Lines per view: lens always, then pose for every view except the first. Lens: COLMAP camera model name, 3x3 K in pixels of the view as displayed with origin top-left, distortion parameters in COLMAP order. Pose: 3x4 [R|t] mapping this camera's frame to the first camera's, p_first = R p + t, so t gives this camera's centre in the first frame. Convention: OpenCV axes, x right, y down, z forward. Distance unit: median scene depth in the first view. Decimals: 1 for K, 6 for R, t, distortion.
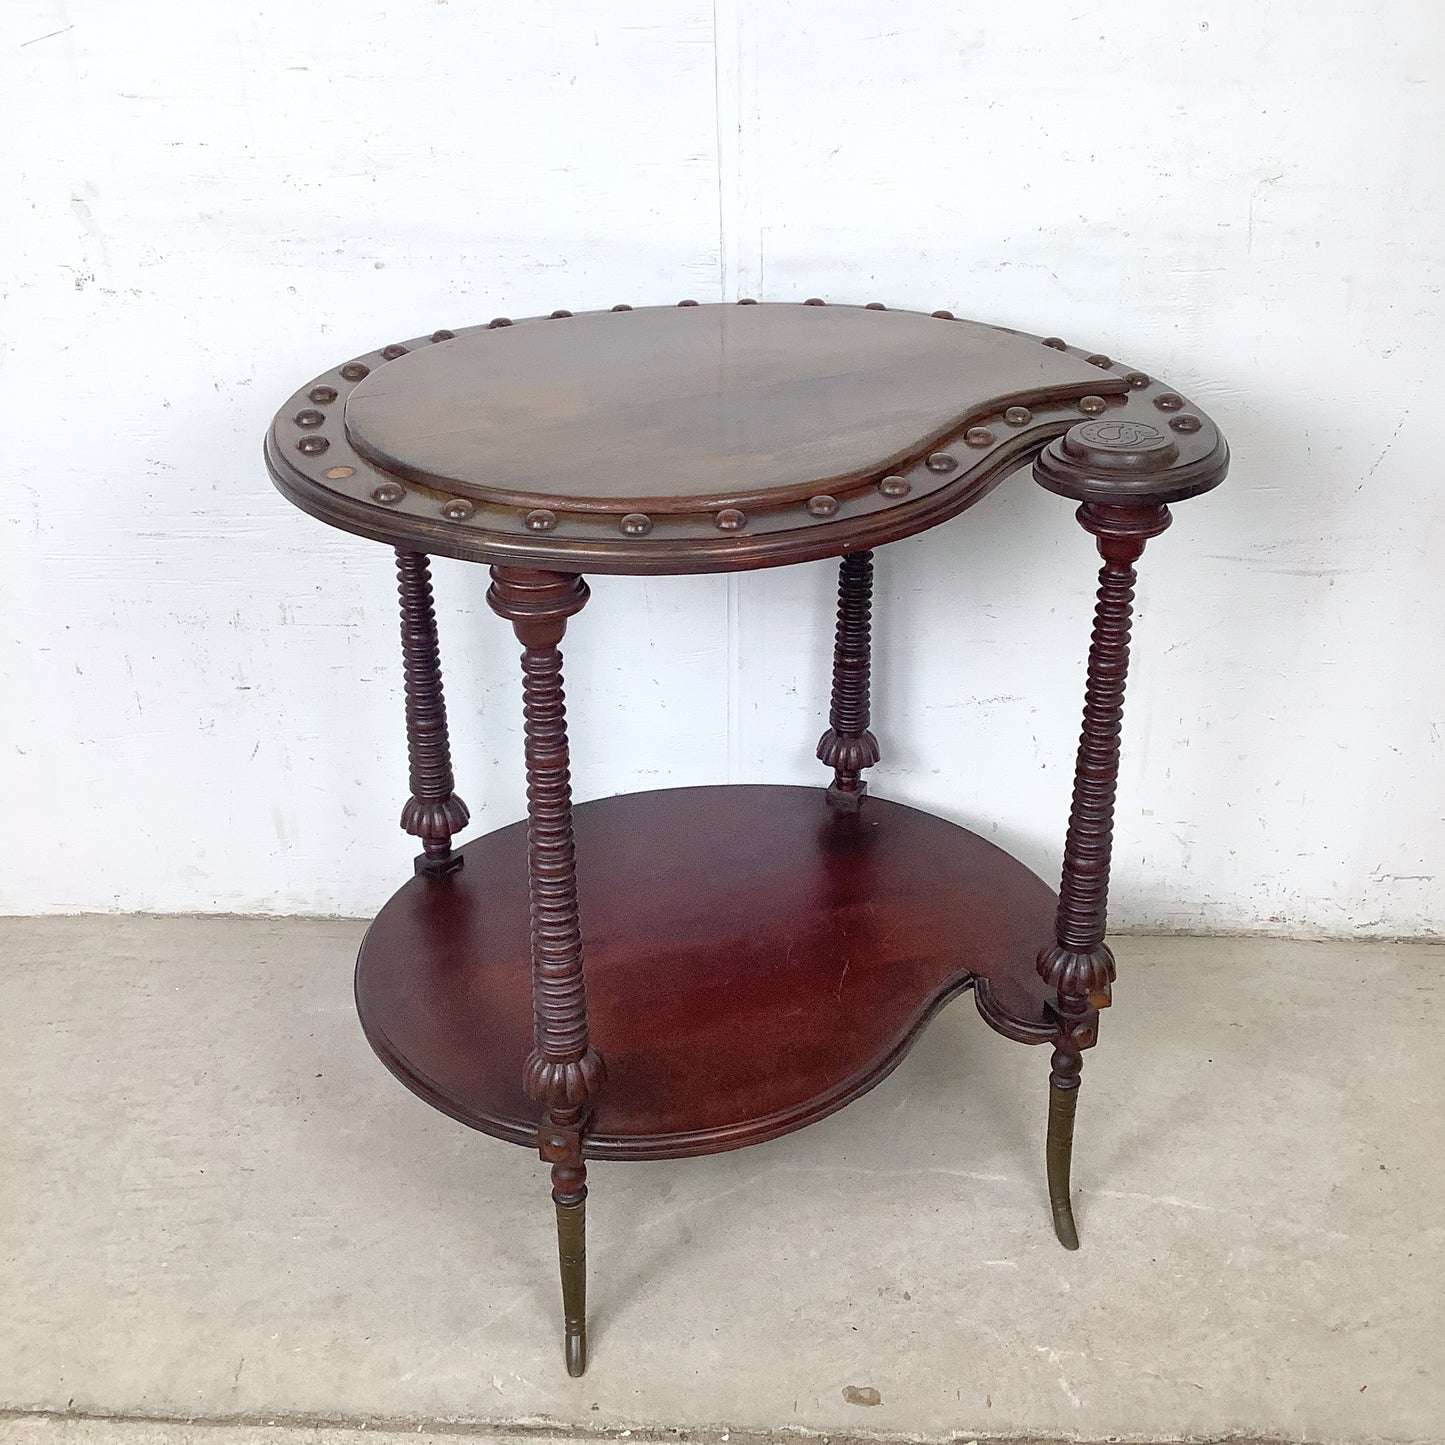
lens RADIAL K [[1752.3, 0, 715.6], [0, 1752.3, 720.2], [0, 0, 1]] dist [0.142585, -0.328357]
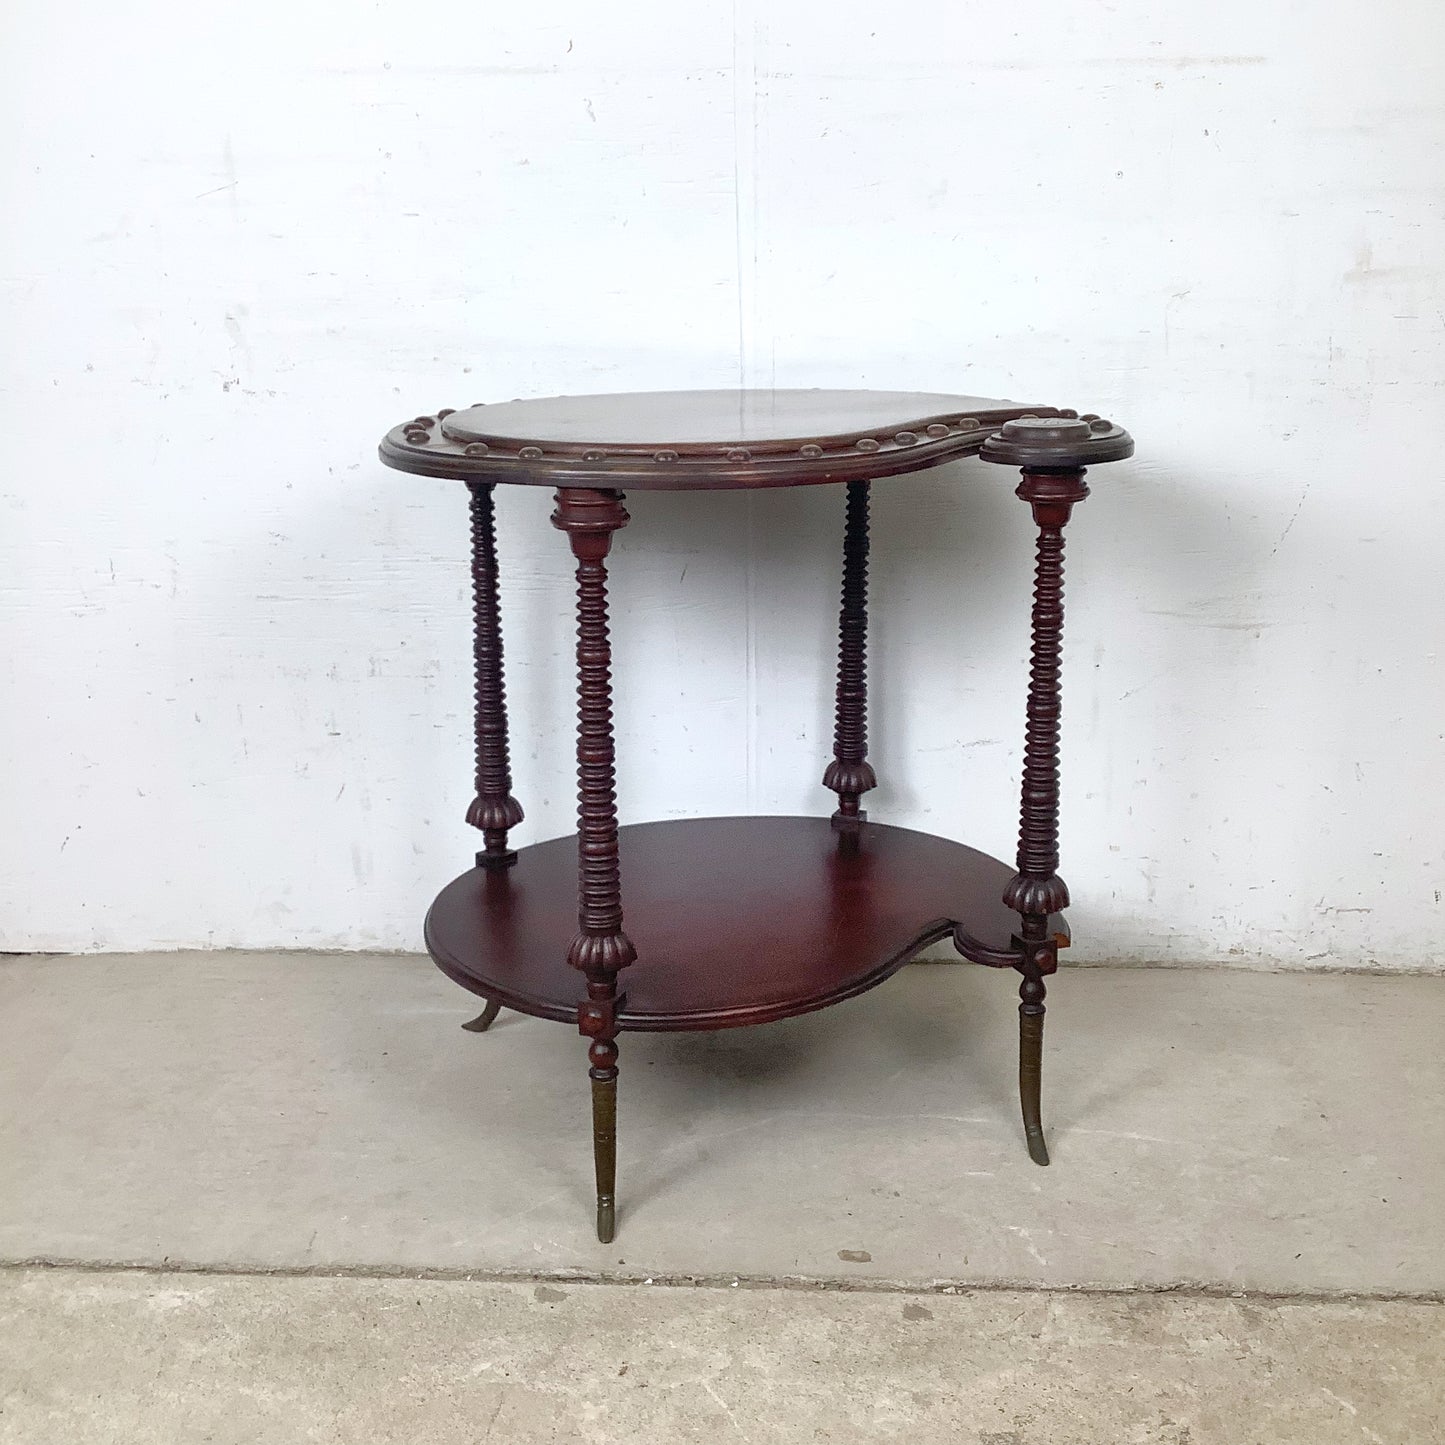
lens RADIAL K [[1759.3, 0, 720.7], [0, 1759.3, 721.9], [0, 0, 1]] dist [0.152991, -0.362917]
pose [[0.999744, 0.003056, -0.022396, 0.018766], [-0.007534, 0.979218, -0.202668, 0.251553], [0.021312, 0.202785, 0.978991, -0.176083]]
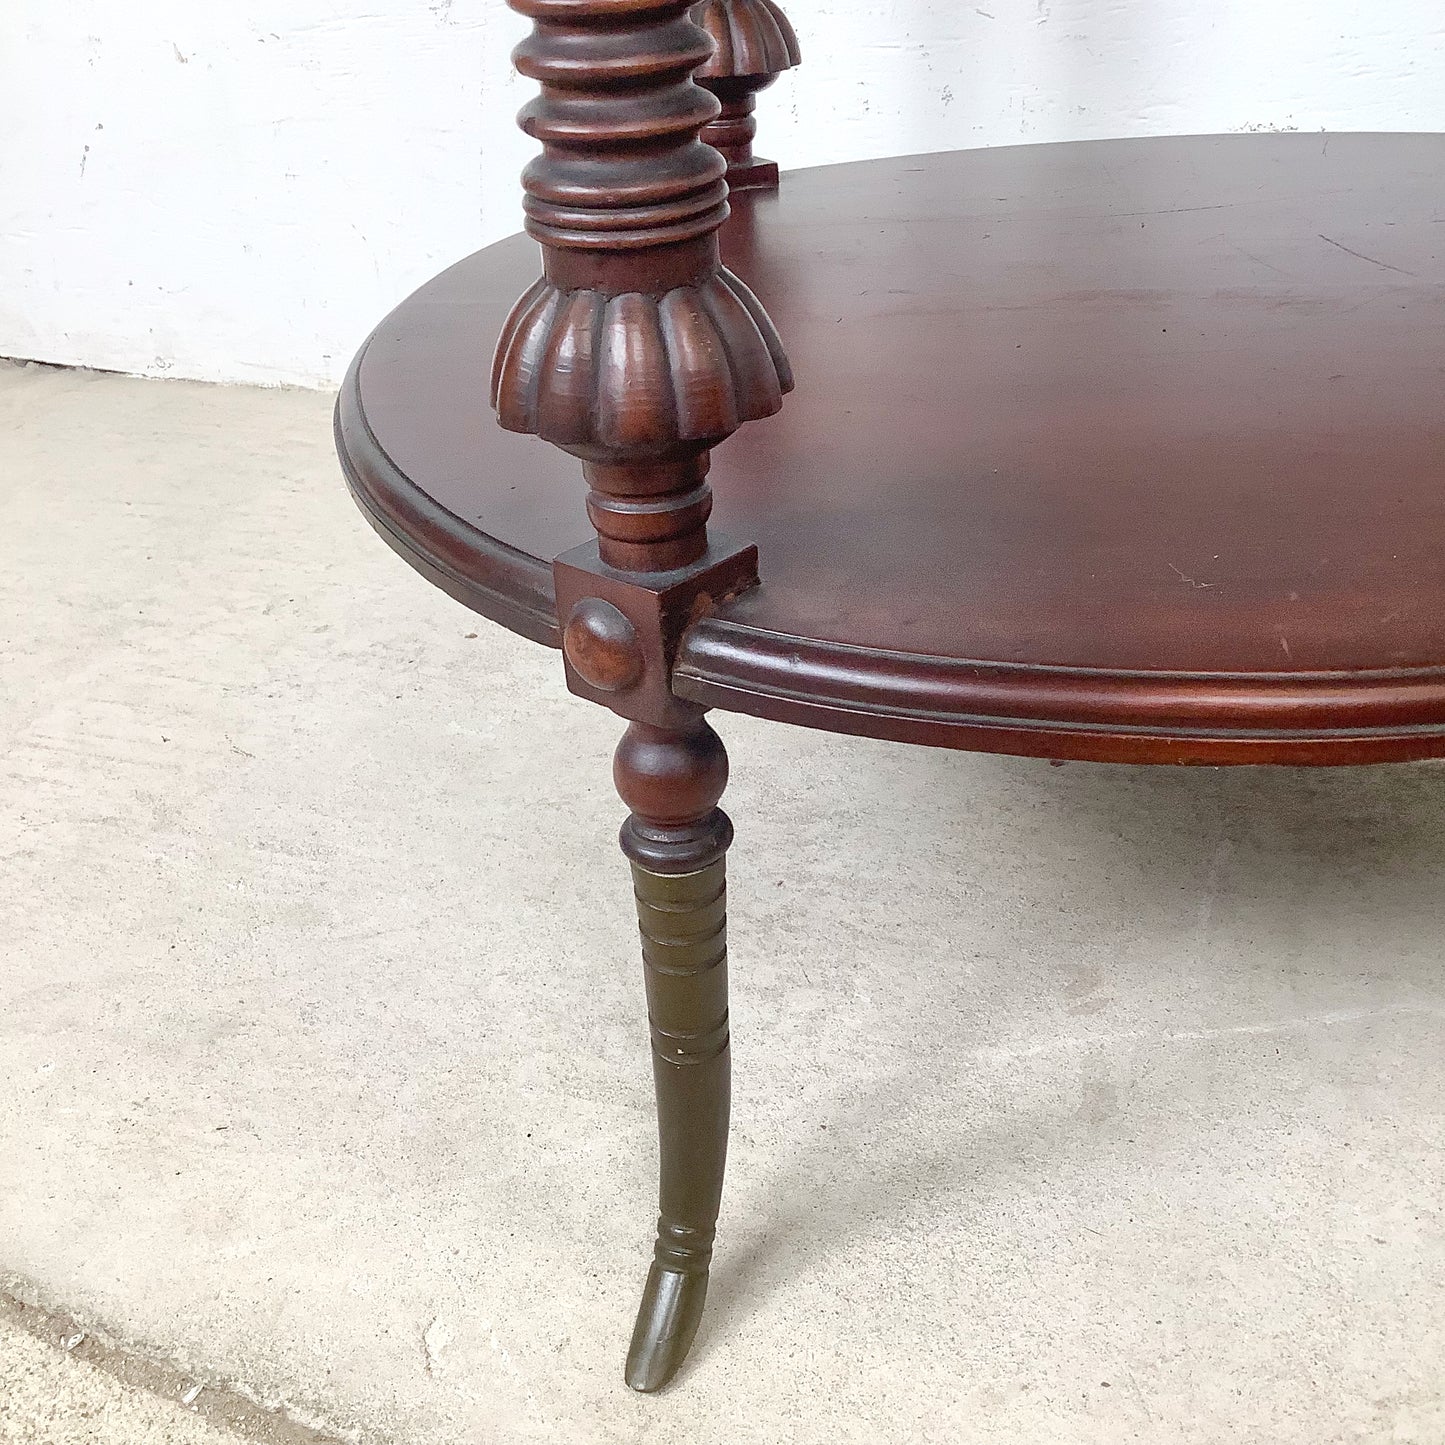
lens RADIAL K [[1752.3, 0, 715.6], [0, 1752.3, 720.2], [0, 0, 1]] dist [0.142585, -0.328357]
pose [[0.908344, 0.165518, -0.384077, 0.037837], [-0.150444, 0.986194, 0.069201, 0.203803], [0.390228, -0.005077, 0.920704, 0.646340]]
